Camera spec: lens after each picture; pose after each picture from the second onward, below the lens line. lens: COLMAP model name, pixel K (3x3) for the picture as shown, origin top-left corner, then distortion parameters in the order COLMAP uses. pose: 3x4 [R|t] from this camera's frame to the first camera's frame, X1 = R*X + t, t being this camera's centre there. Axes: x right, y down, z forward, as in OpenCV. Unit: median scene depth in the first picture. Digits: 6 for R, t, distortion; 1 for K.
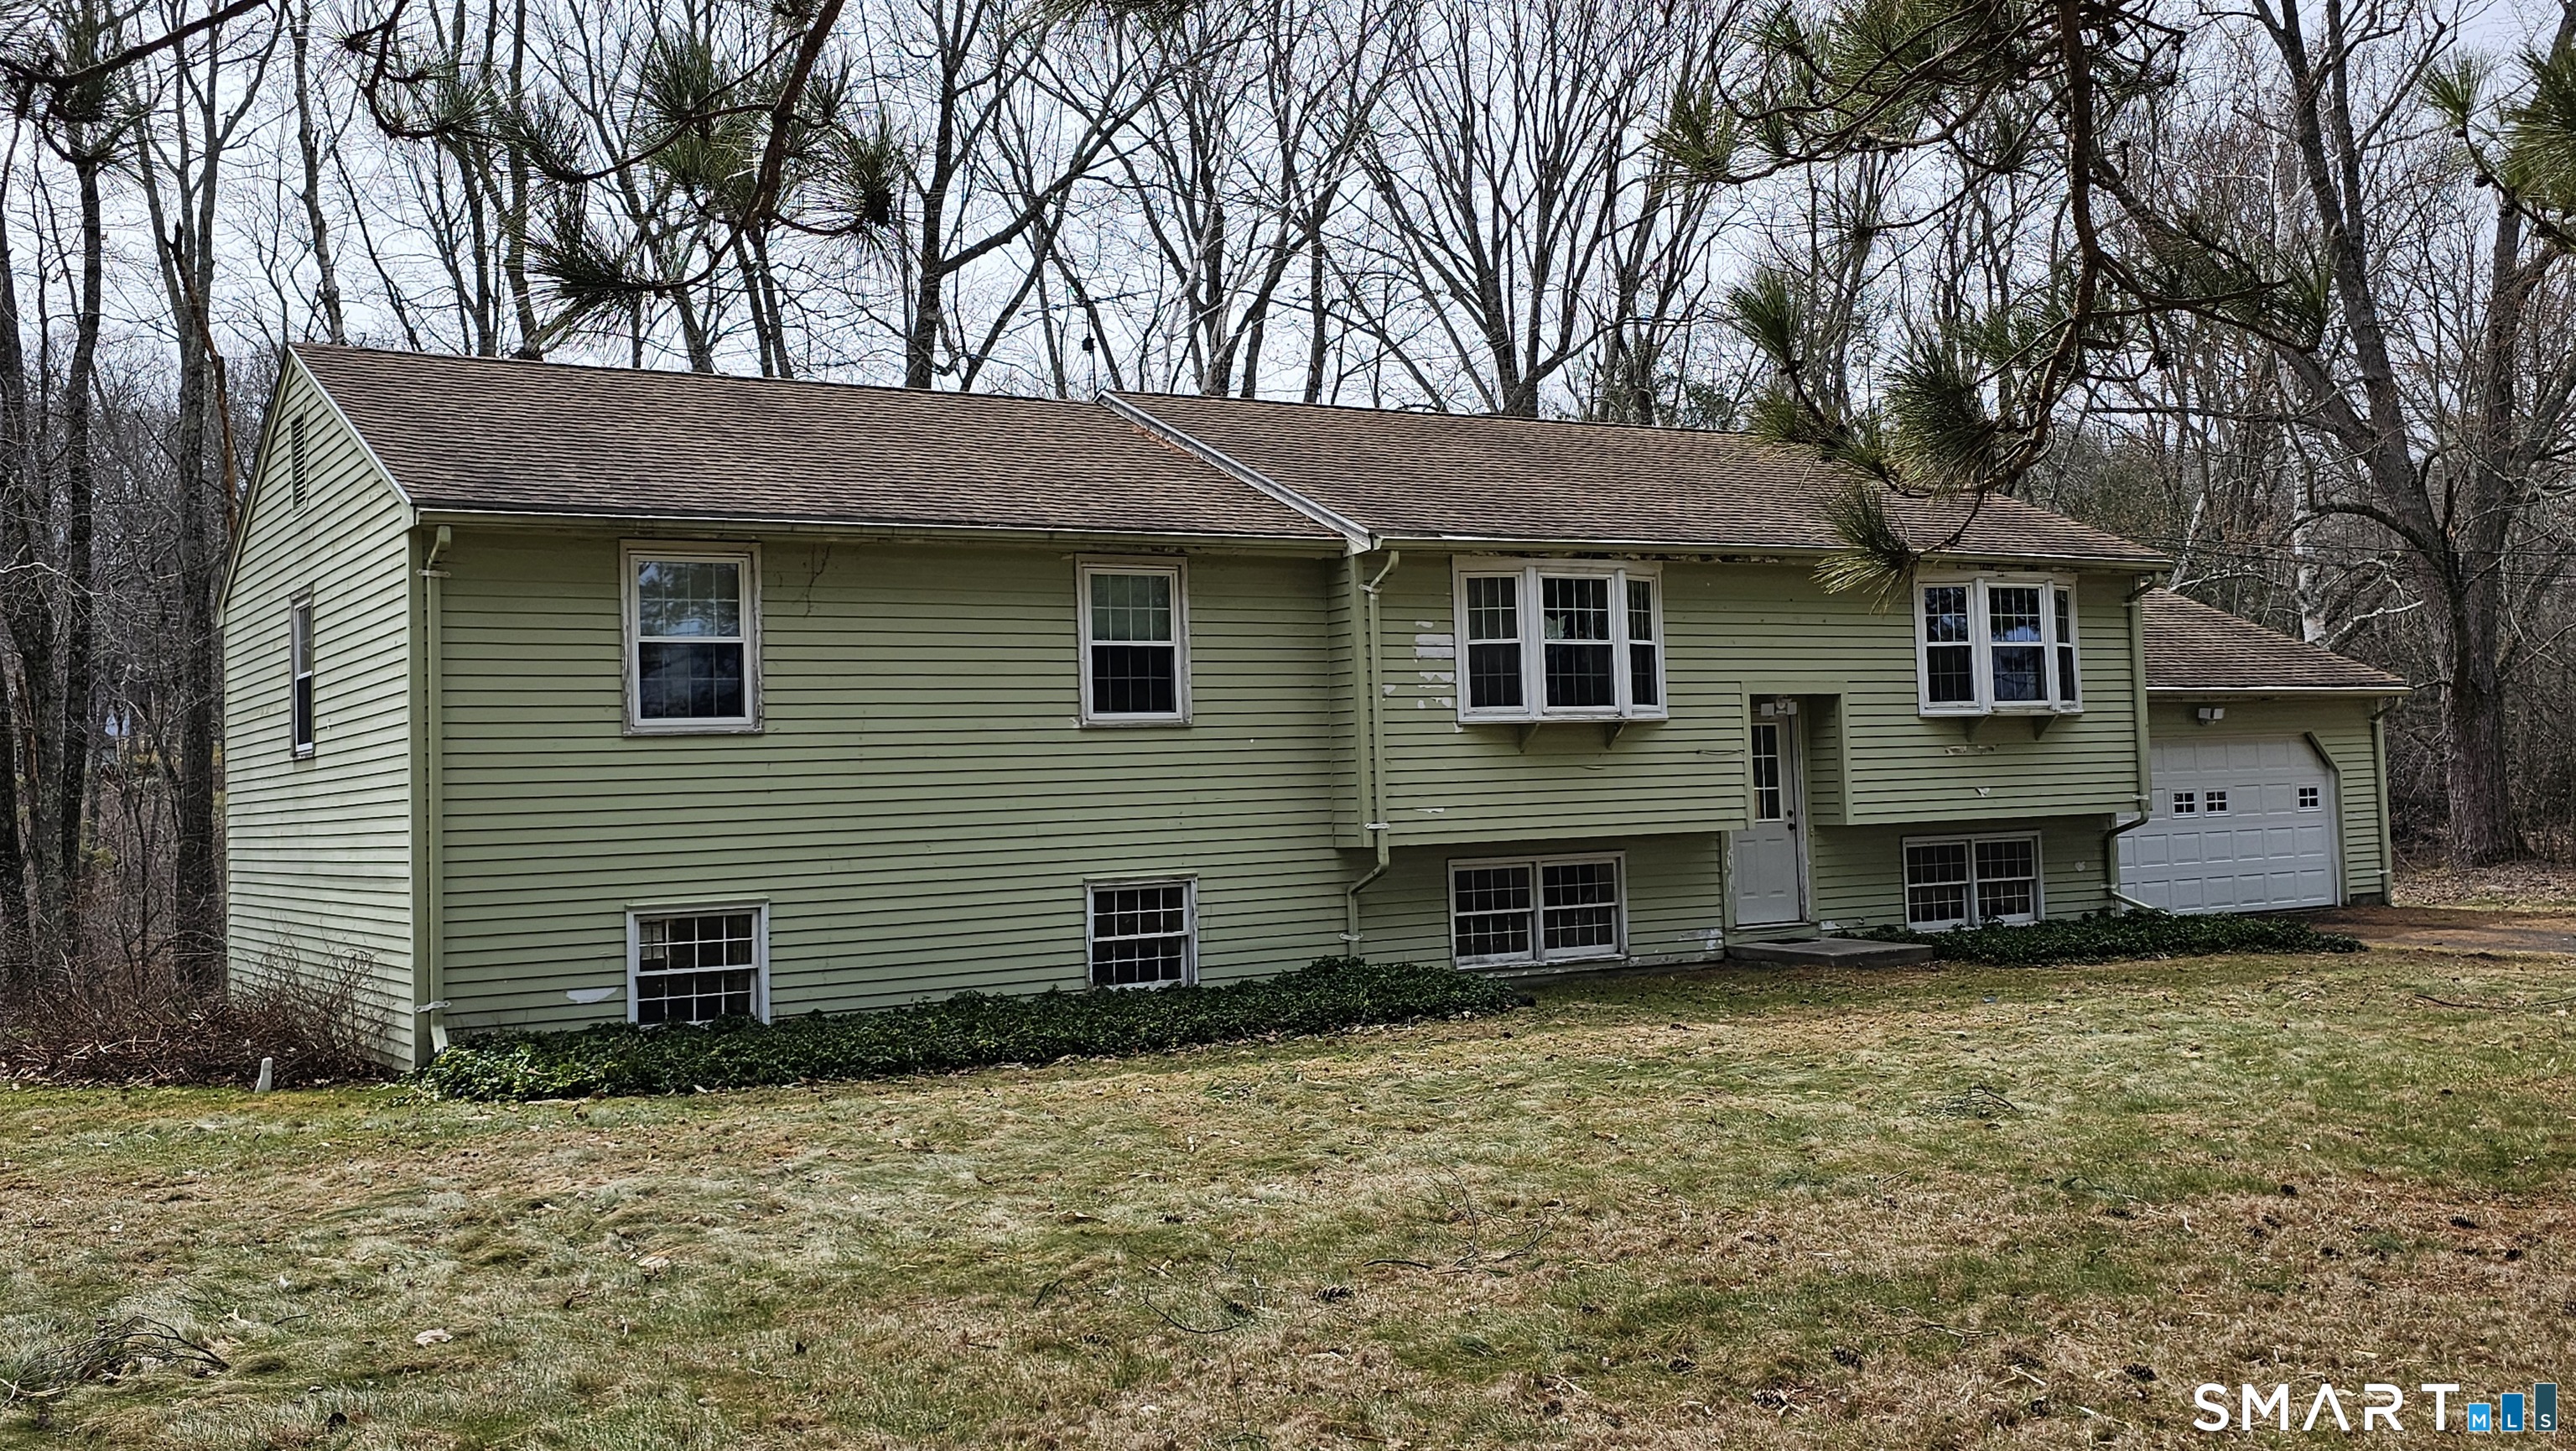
lens RADIAL K [[2309.0, 0, 1327.8], [0, 2309.0, 642.8], [0, 0, 1]] dist [0.208554, -0.452330]
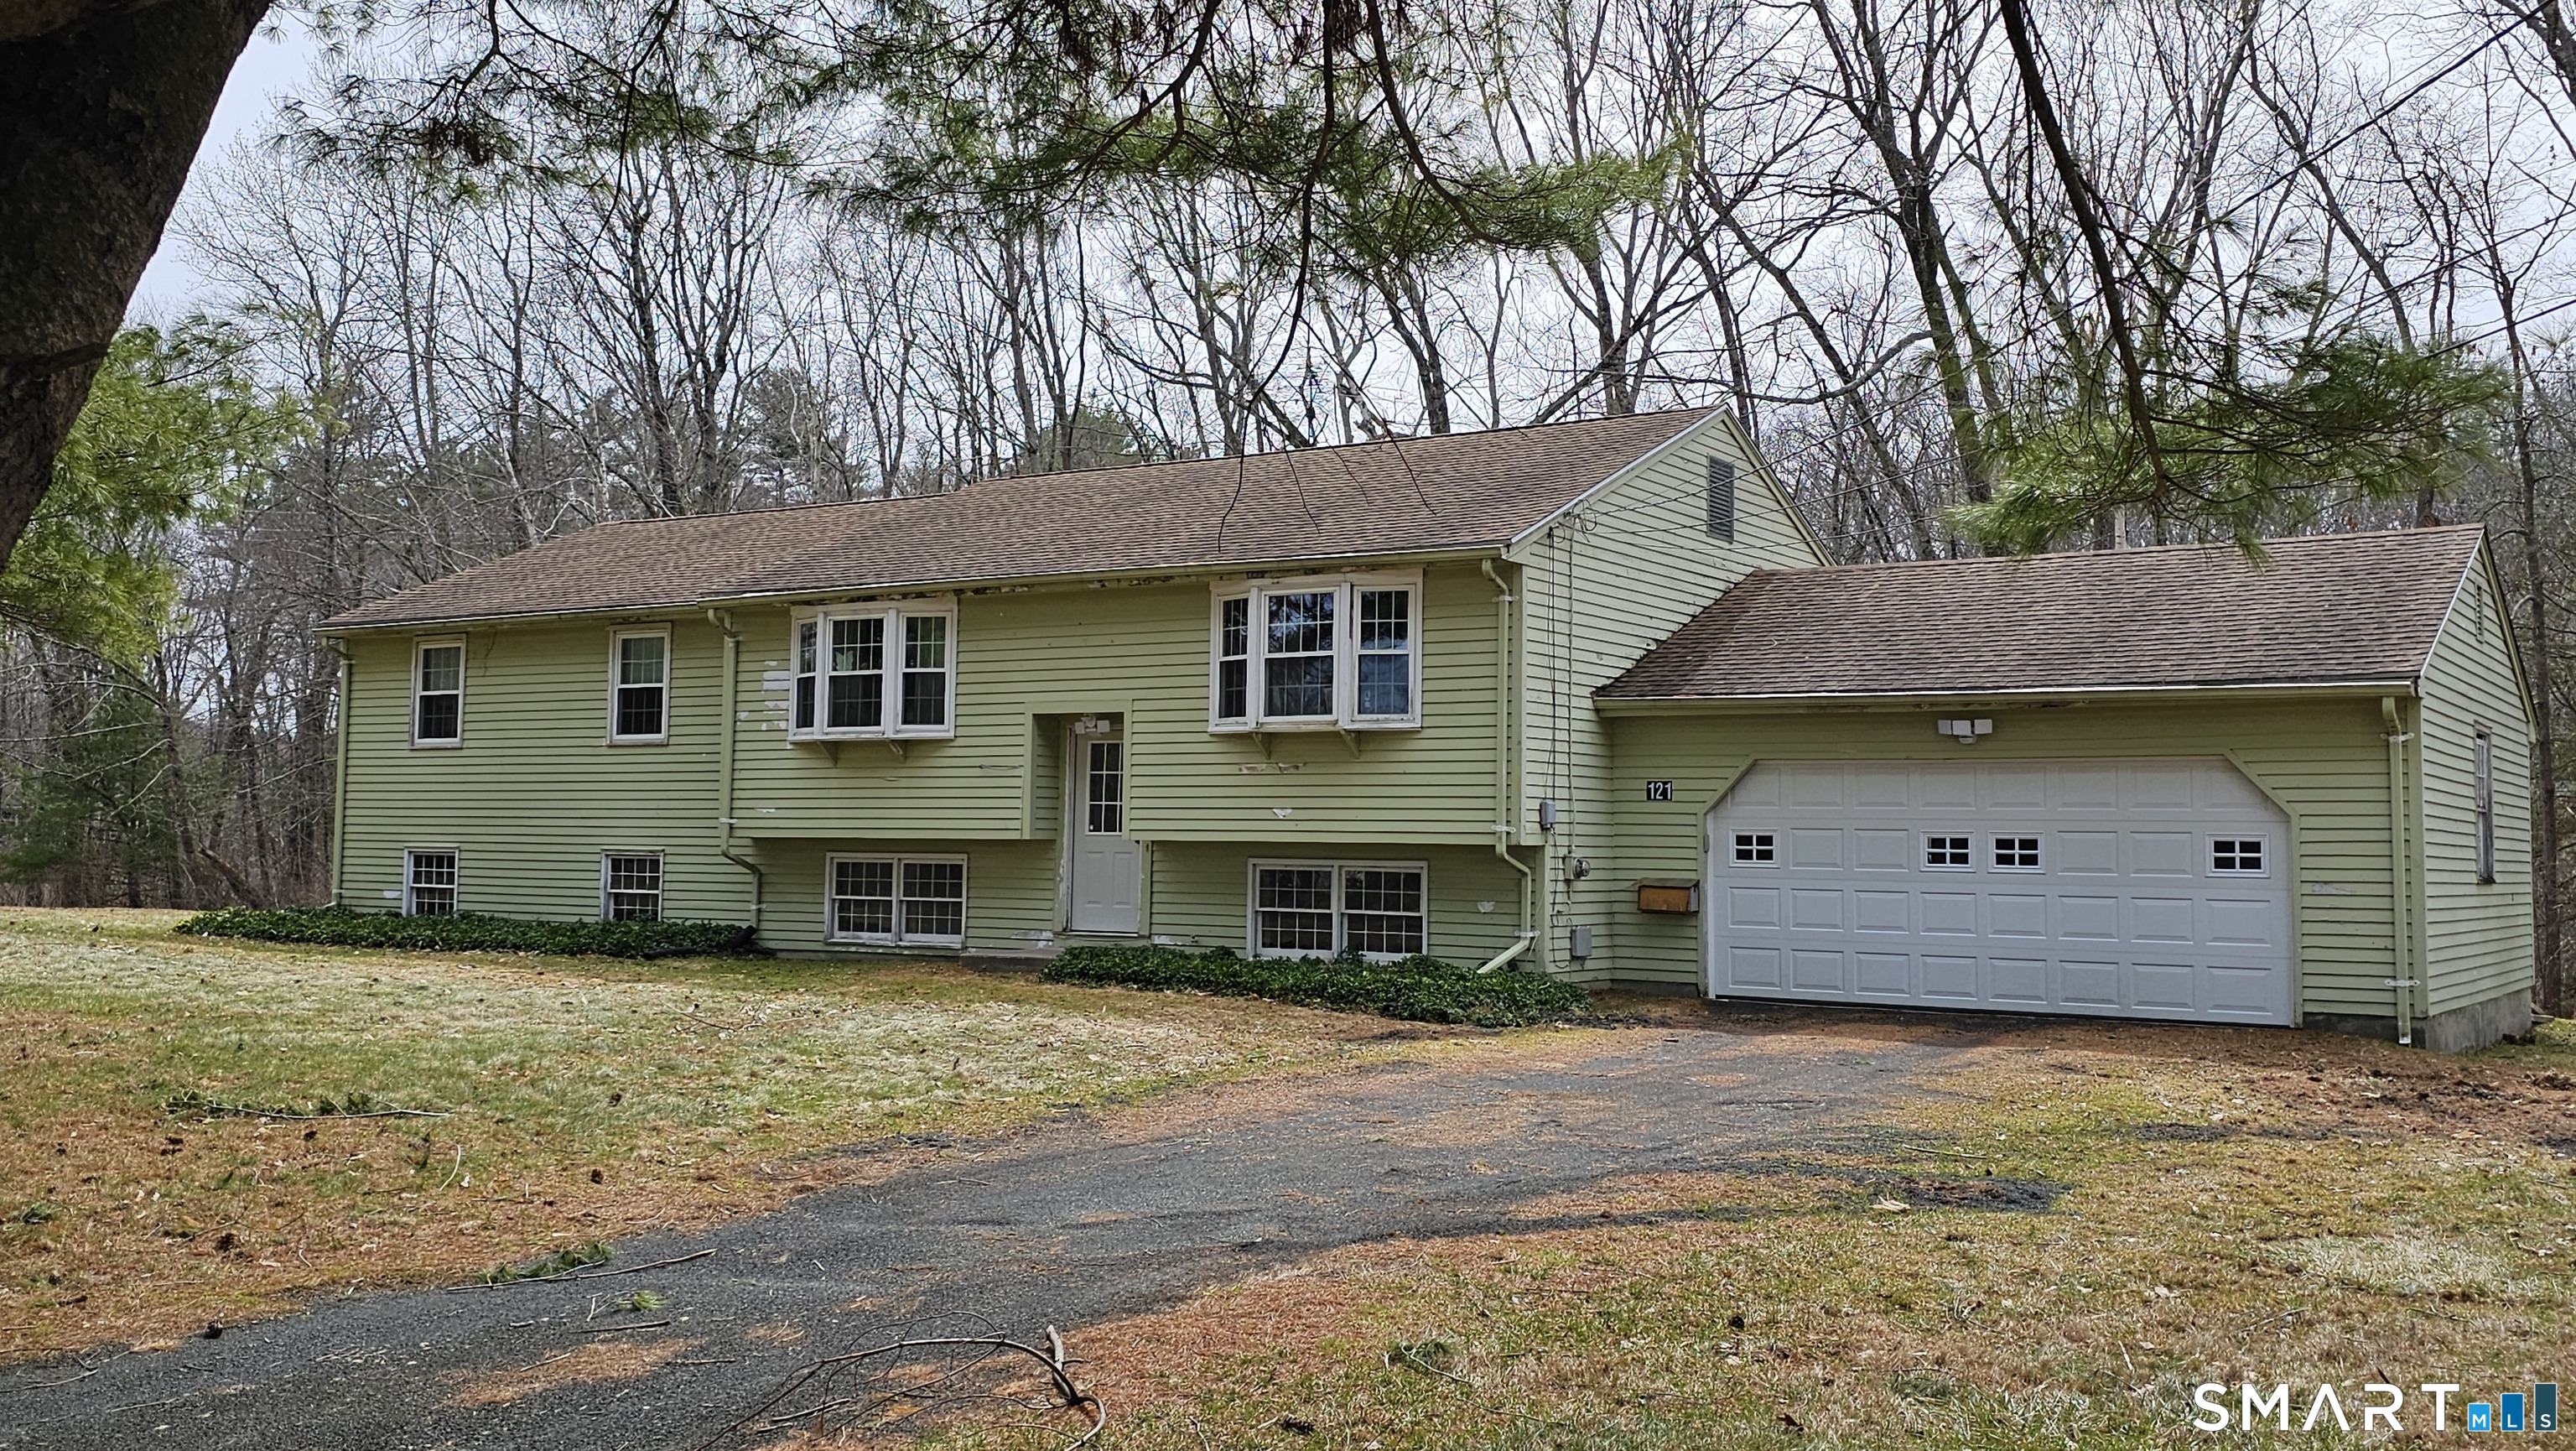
lens RADIAL K [[2309.0, 0, 1327.8], [0, 2309.0, 642.8], [0, 0, 1]] dist [0.208554, -0.452330]
pose [[0.421112, -0.041077, -0.906078, 1.275958], [0.028059, 0.999086, -0.032253, 0.029227], [0.906574, -0.011841, 0.421880, 0.704590]]
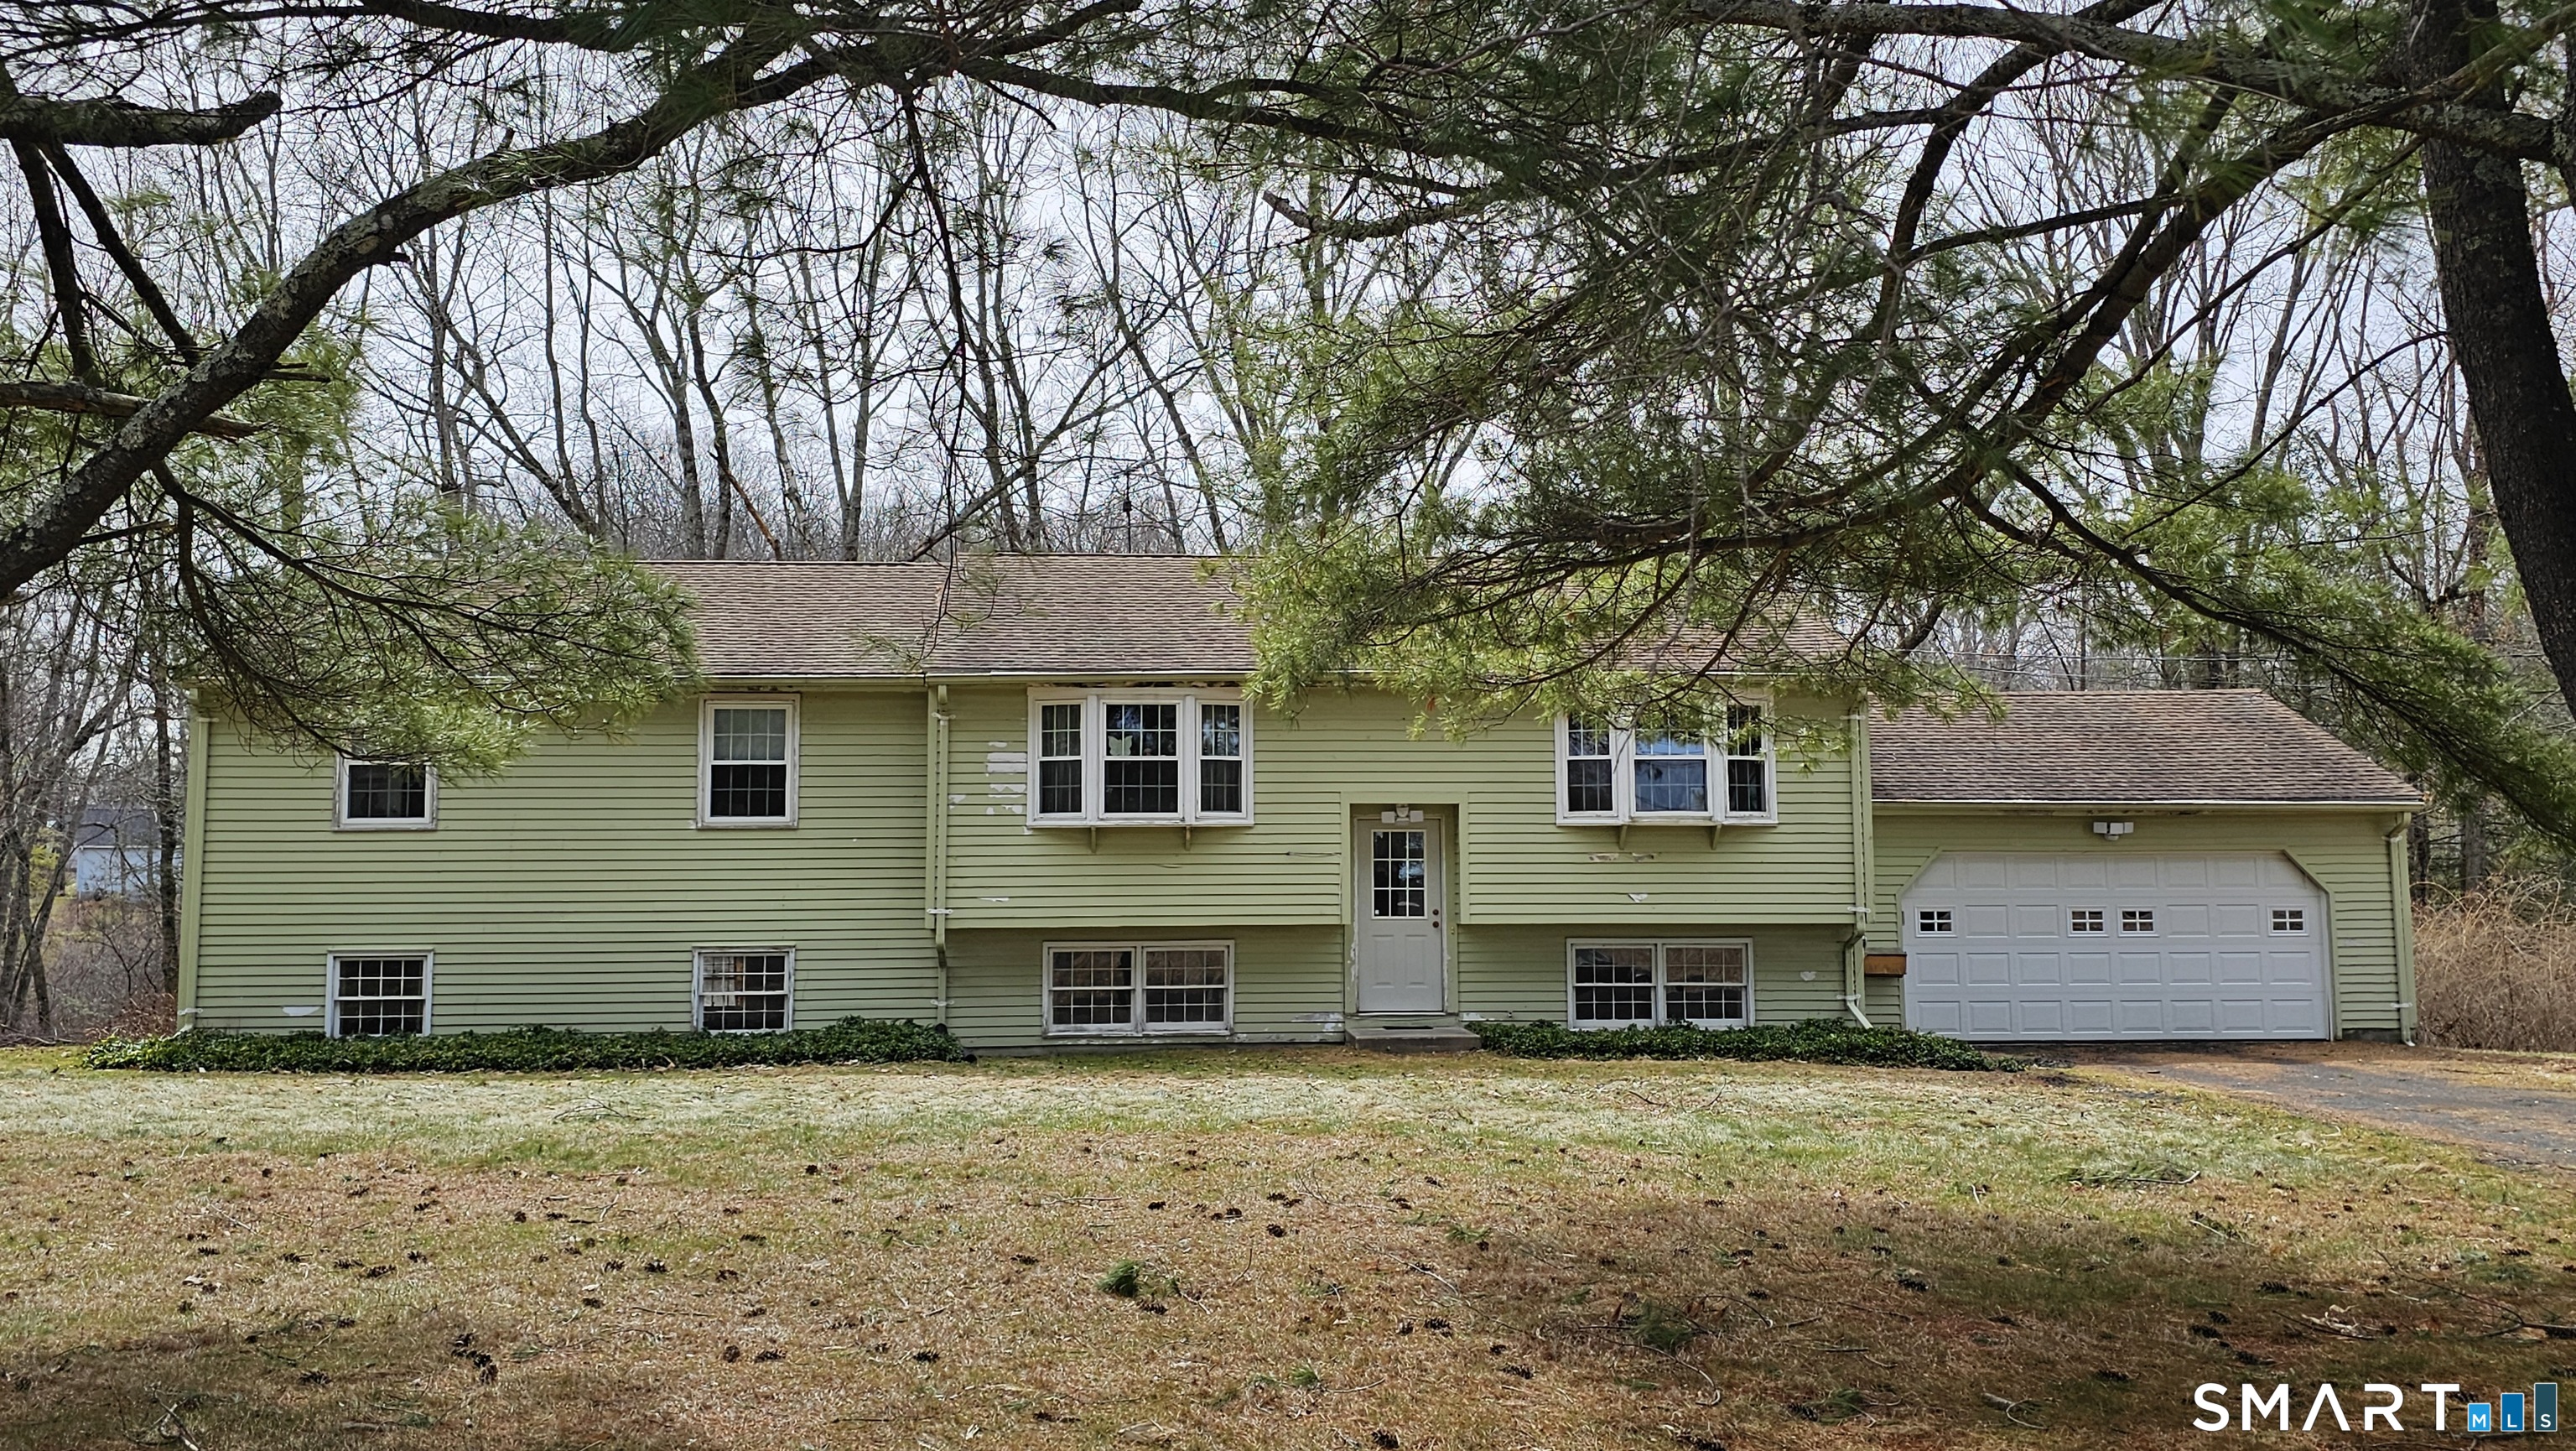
lens RADIAL K [[2309.0, 0, 1327.8], [0, 2309.0, 642.8], [0, 0, 1]] dist [0.208554, -0.452330]
pose [[0.885922, -0.023249, -0.463251, 0.725979], [0.004668, 0.999139, -0.041217, -0.009888], [0.463810, 0.034353, 0.885268, 0.003165]]
